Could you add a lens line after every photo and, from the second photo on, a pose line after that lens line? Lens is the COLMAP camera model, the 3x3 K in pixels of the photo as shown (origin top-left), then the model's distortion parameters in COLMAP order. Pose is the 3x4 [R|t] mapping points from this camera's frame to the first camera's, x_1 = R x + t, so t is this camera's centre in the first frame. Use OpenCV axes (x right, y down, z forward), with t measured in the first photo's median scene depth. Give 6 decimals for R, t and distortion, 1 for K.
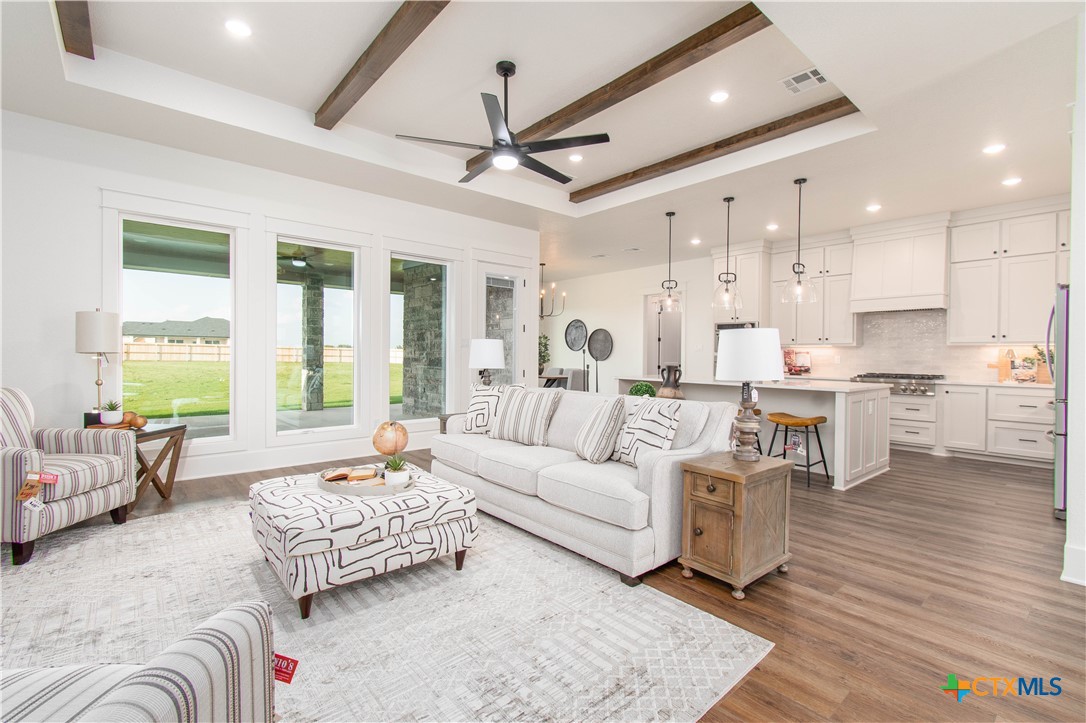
lens RADIAL K [[484.3, 0, 550.5], [0, 484.3, 358.5], [0, 0, 1]] dist [0.003772, -0.002082]
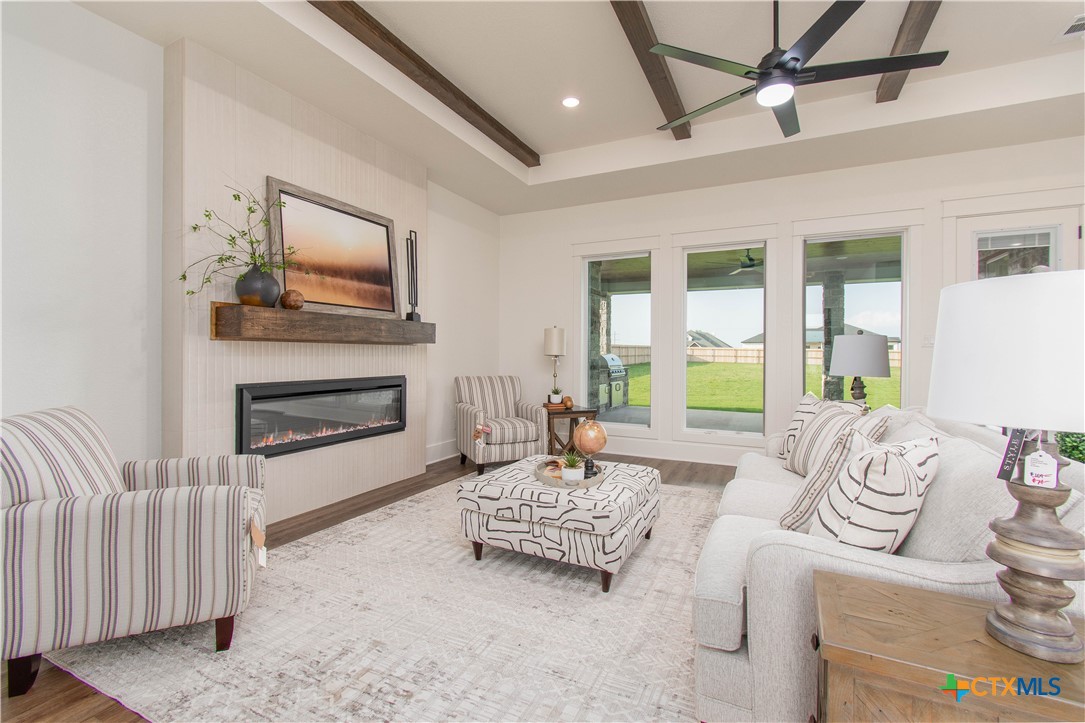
lens RADIAL K [[483.9, 0, 539.4], [0, 483.9, 351.6], [0, 0, 1]] dist [0.003772, -0.002082]
pose [[0.382660, -0.010314, -0.923832, 0.615437], [-0.010166, 0.999830, -0.015374, 0.000261], [0.923833, 0.015274, 0.382490, 0.535214]]
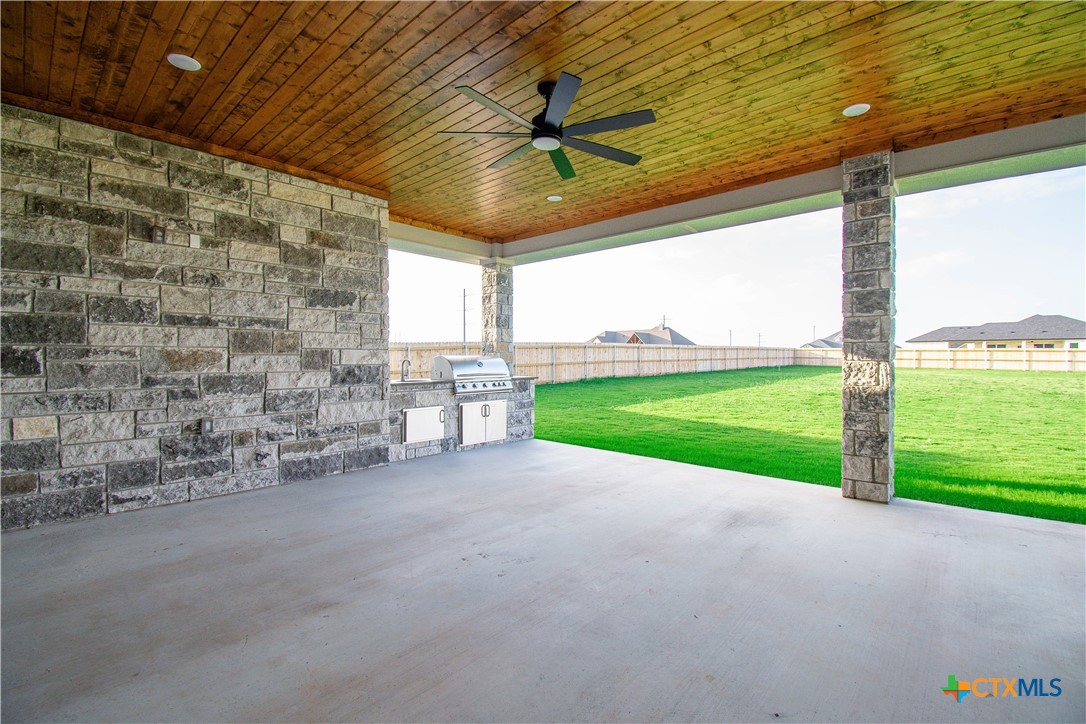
lens RADIAL K [[484.3, 0, 550.1], [0, 484.3, 358.1], [0, 0, 1]] dist [0.003772, -0.002082]
pose [[0.116153, -0.007586, -0.993202, -0.494073], [-0.007909, 0.999932, -0.008562, -0.021512], [0.993200, 0.008850, 0.116085, 2.857347]]
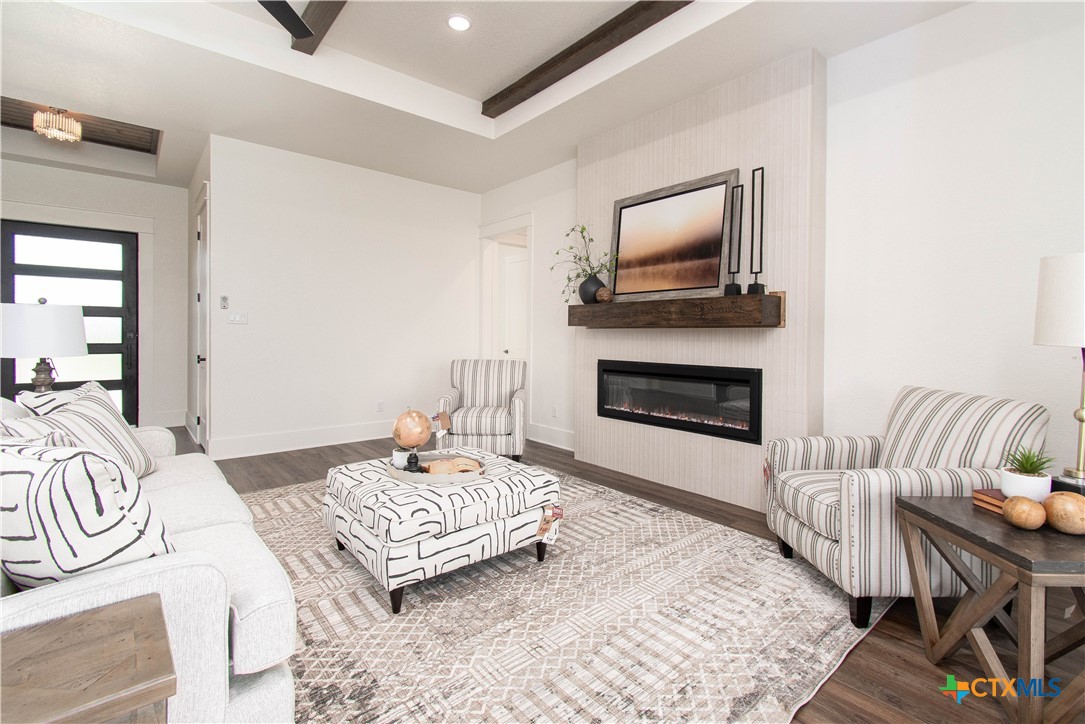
lens RADIAL K [[483.9, 0, 548.4], [0, 483.9, 339.0], [0, 0, 1]] dist [0.003772, -0.002082]
pose [[-0.999751, -0.020064, 0.009779, -0.633321], [-0.019930, 0.999708, 0.013631, -0.021521], [-0.010050, 0.013433, -0.999859, 2.025791]]
